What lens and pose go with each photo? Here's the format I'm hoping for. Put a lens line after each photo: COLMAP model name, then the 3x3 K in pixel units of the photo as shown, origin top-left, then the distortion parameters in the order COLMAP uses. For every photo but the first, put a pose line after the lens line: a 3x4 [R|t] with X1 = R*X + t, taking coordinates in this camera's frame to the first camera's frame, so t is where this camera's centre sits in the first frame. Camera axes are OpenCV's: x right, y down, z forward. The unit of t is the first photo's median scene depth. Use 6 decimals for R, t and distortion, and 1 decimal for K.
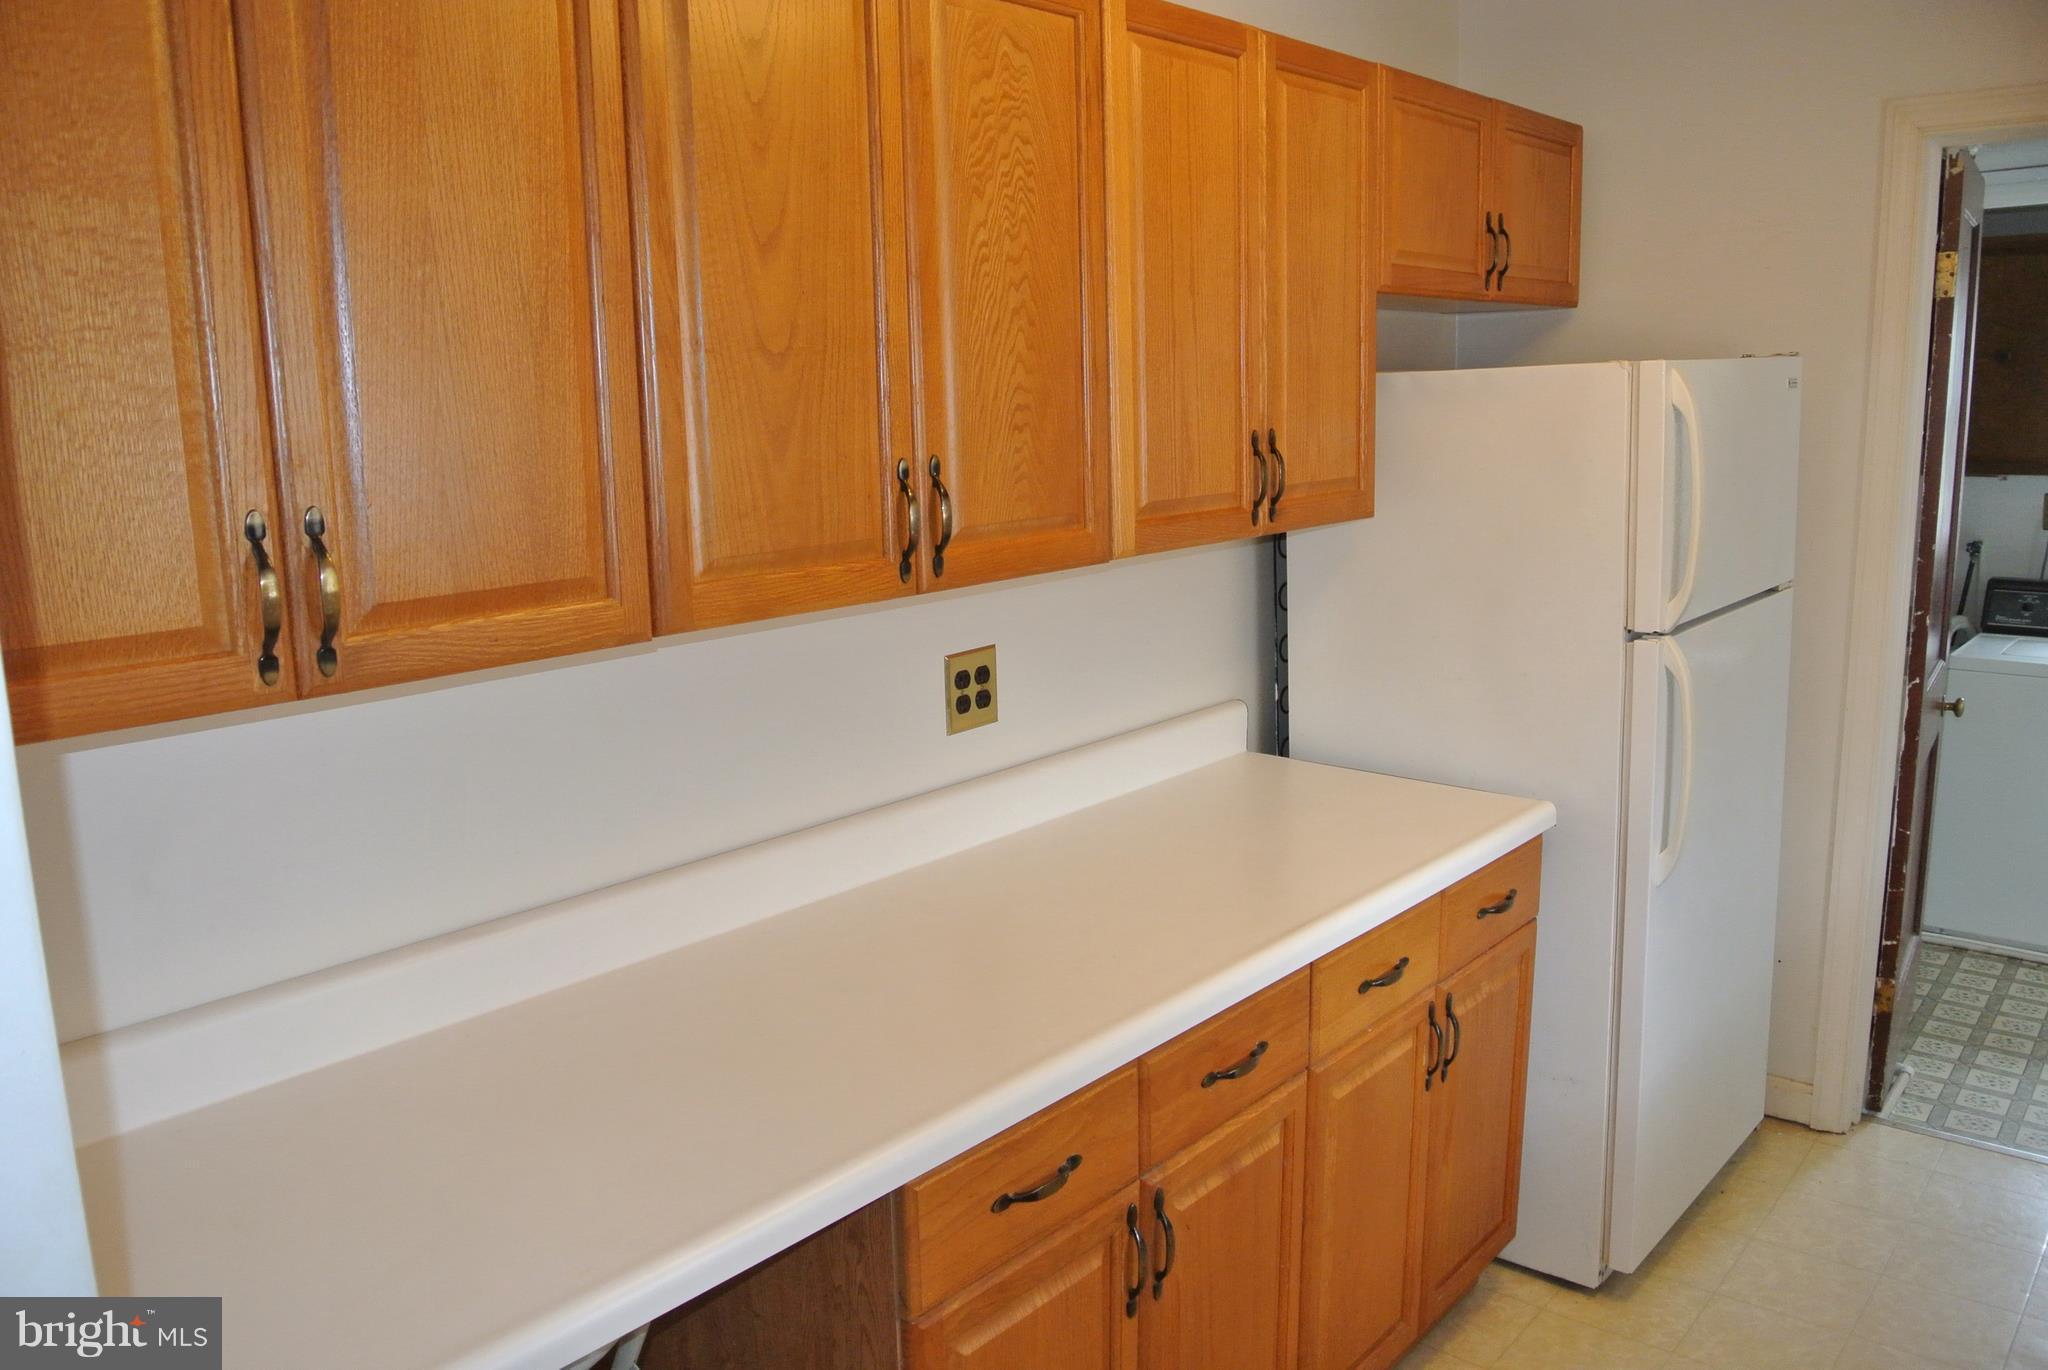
lens RADIAL K [[1563.4, 0, 996.9], [0, 1563.4, 695.7], [0, 0, 1]] dist [-0.085596, 0.033899]
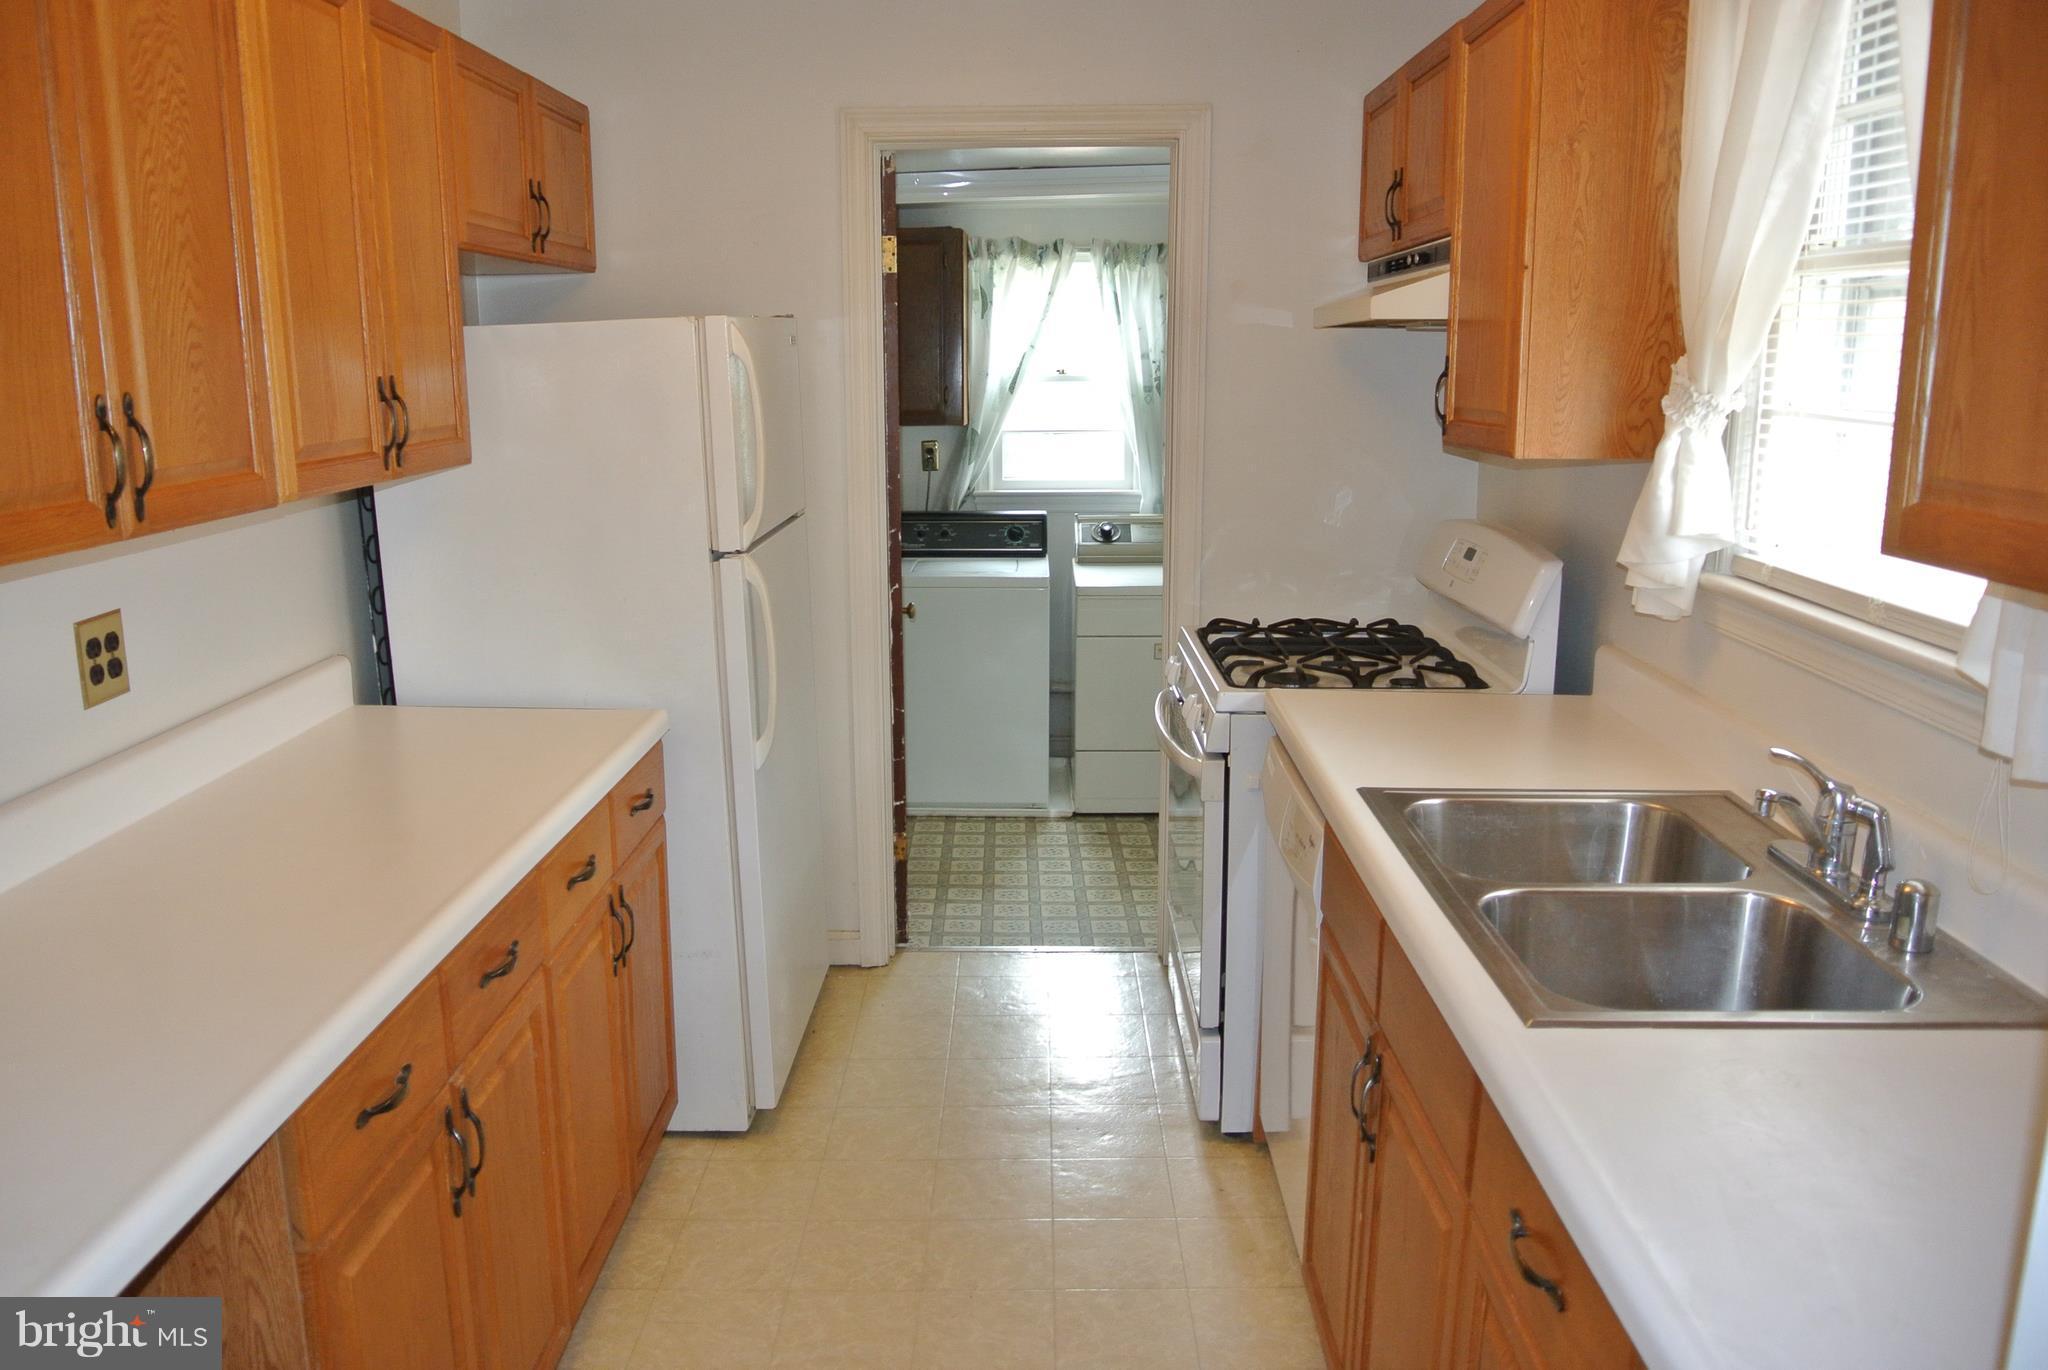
lens RADIAL K [[1563.4, 0, 998.2], [0, 1563.4, 687.1], [0, 0, 1]] dist [-0.085596, 0.033899]
pose [[0.768459, -0.113508, 0.629751, -0.201606], [0.108803, 0.992989, 0.046211, 0.032720], [-0.630581, 0.033008, 0.775421, -0.037342]]
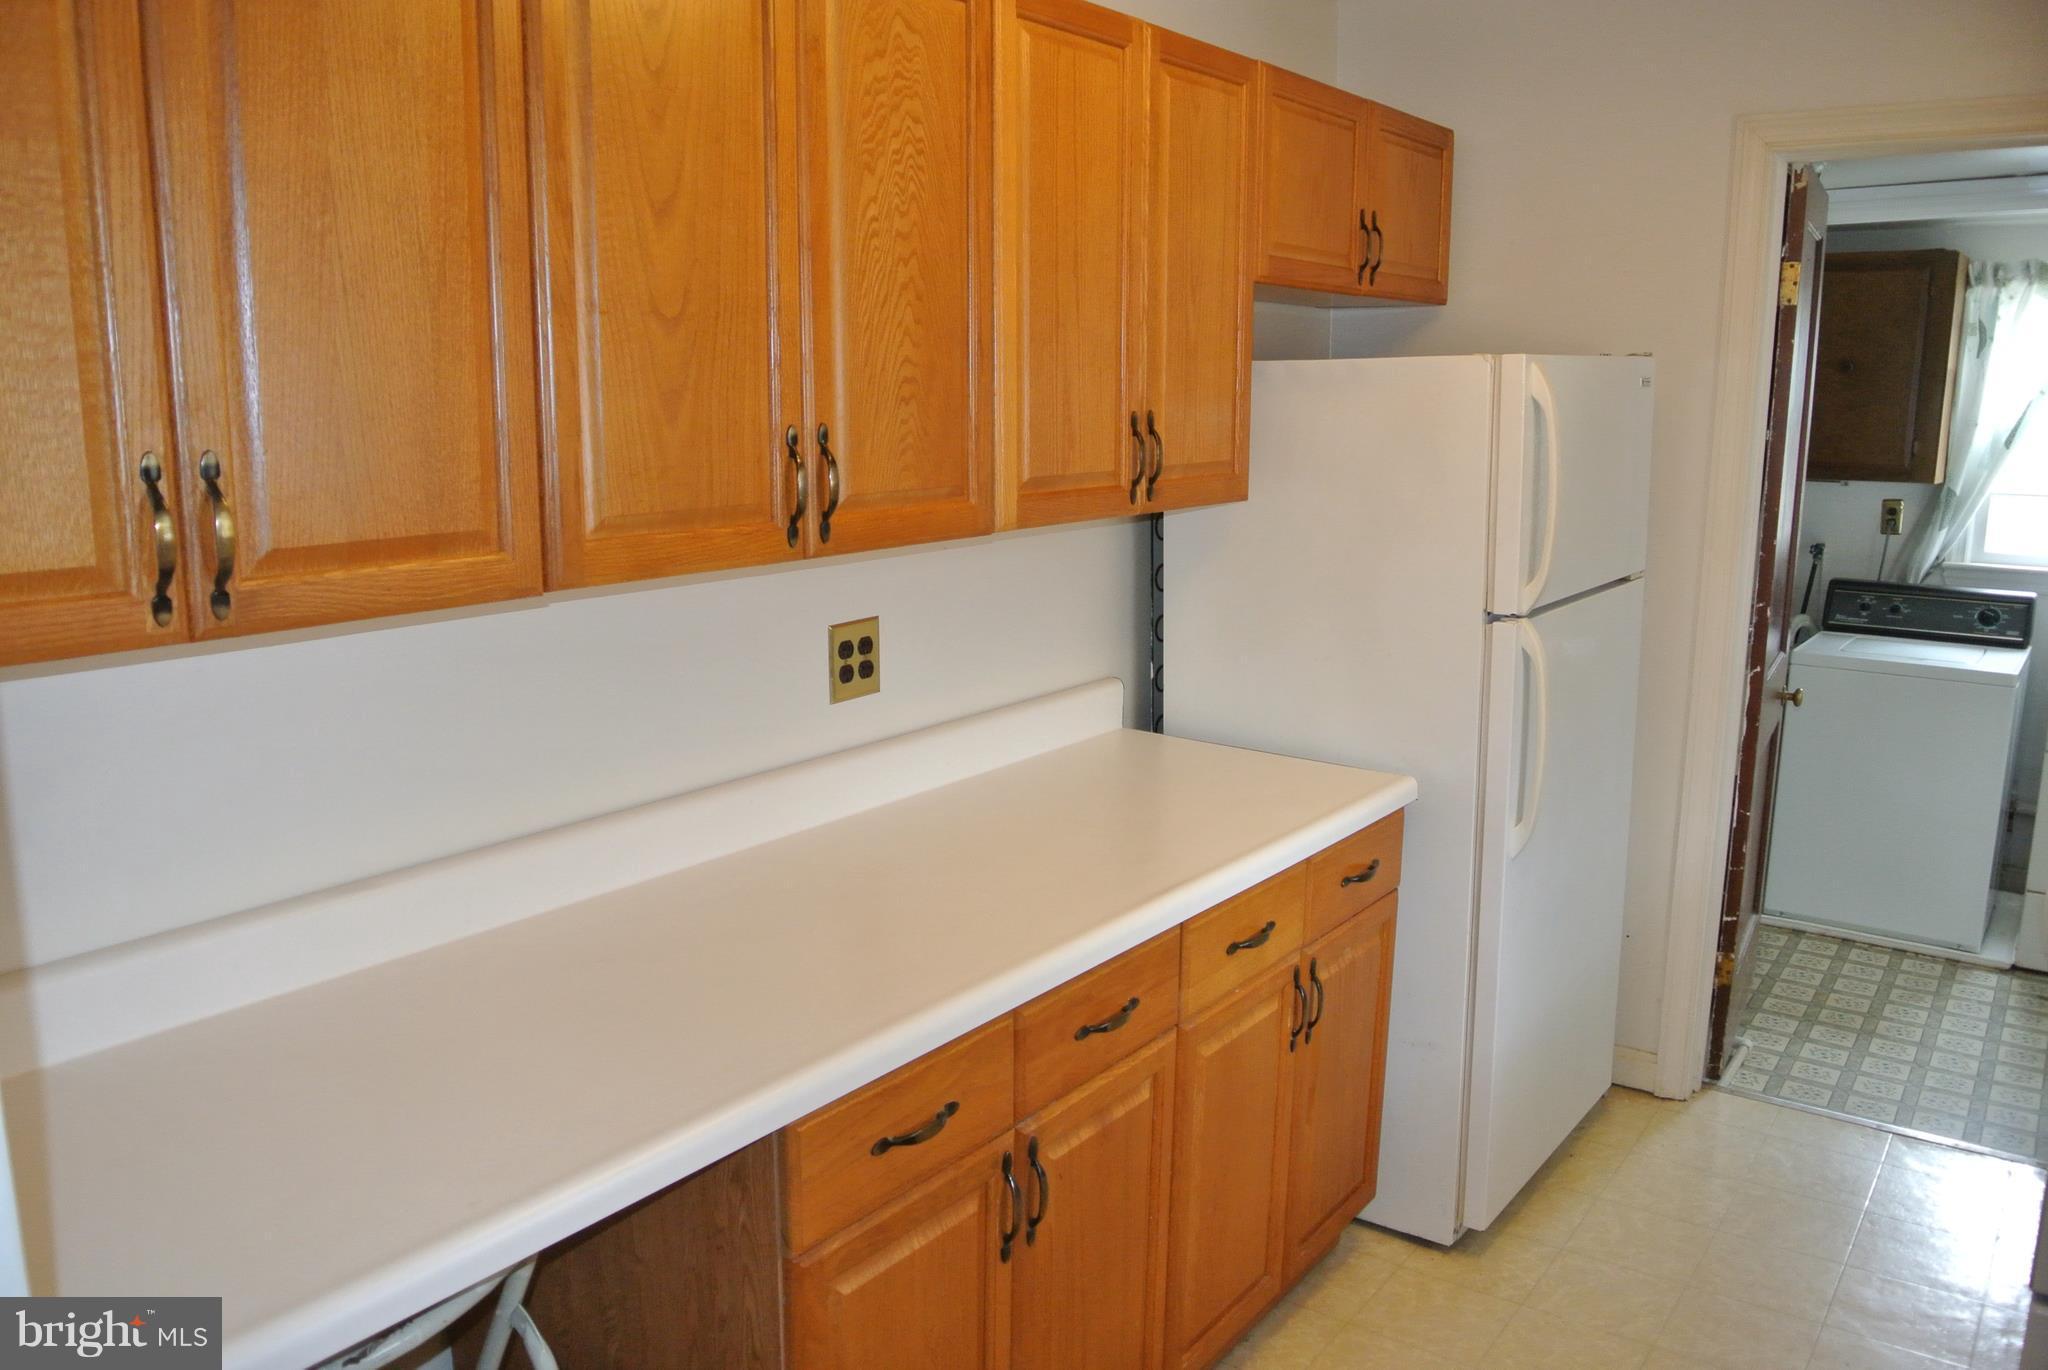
lens RADIAL K [[1563.4, 0, 995.7], [0, 1563.4, 695.7], [0, 0, 1]] dist [-0.085596, 0.033899]
pose [[0.996972, 0.012078, 0.076814, -0.002829], [-0.012412, 0.999915, 0.003871, 0.016495], [-0.076761, -0.004812, 0.997038, -0.024952]]
